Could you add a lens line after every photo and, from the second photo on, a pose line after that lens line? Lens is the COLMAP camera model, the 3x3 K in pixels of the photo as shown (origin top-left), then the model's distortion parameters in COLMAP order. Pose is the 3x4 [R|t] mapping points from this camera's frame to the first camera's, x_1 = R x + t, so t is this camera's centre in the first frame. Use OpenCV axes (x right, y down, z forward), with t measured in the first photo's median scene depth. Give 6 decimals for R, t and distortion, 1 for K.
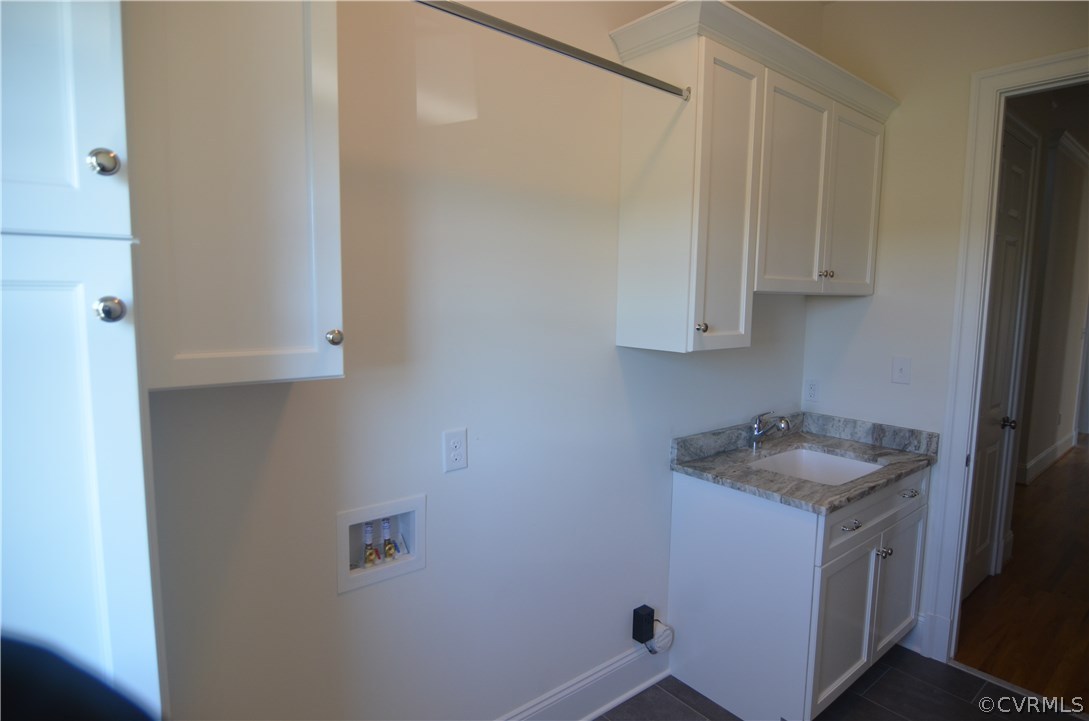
lens RADIAL K [[588.6, 0, 545.8], [0, 588.6, 358.7], [0, 0, 1]] dist [-0.021020, 0.000000]
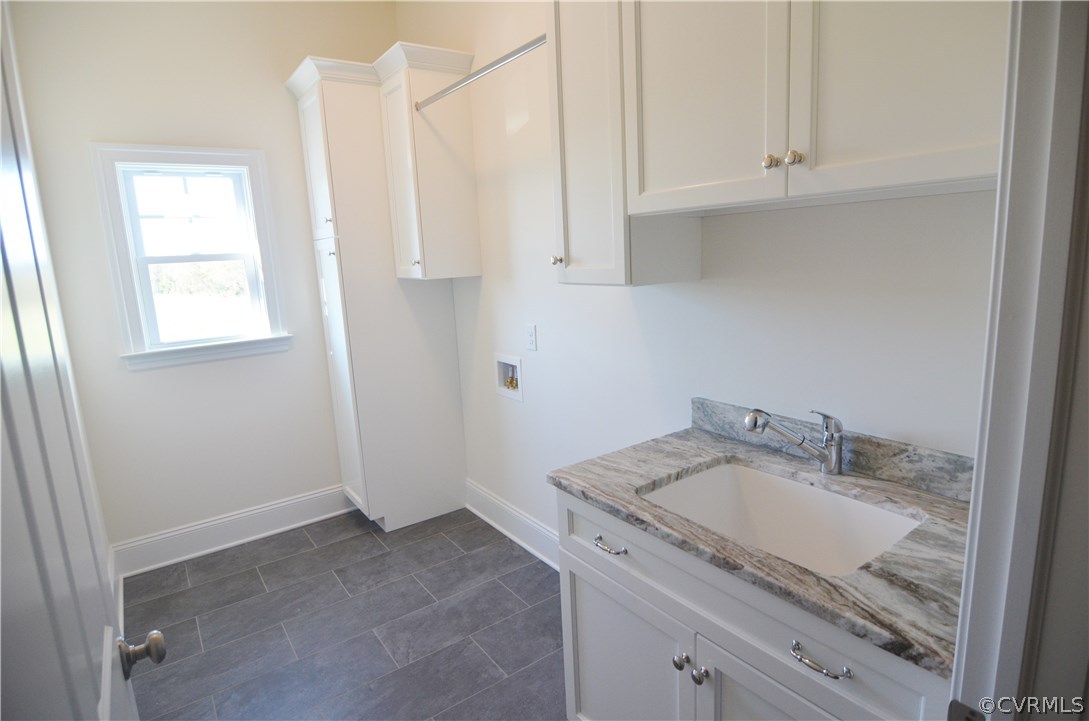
lens RADIAL K [[588.6, 0, 546.5], [0, 588.6, 358.8], [0, 0, 1]] dist [-0.021020, 0.000000]
pose [[-0.065141, 0.167598, -0.983701, 1.093457], [-0.061522, 0.983245, 0.171594, -0.048415], [0.995978, 0.071697, -0.053738, 0.870940]]
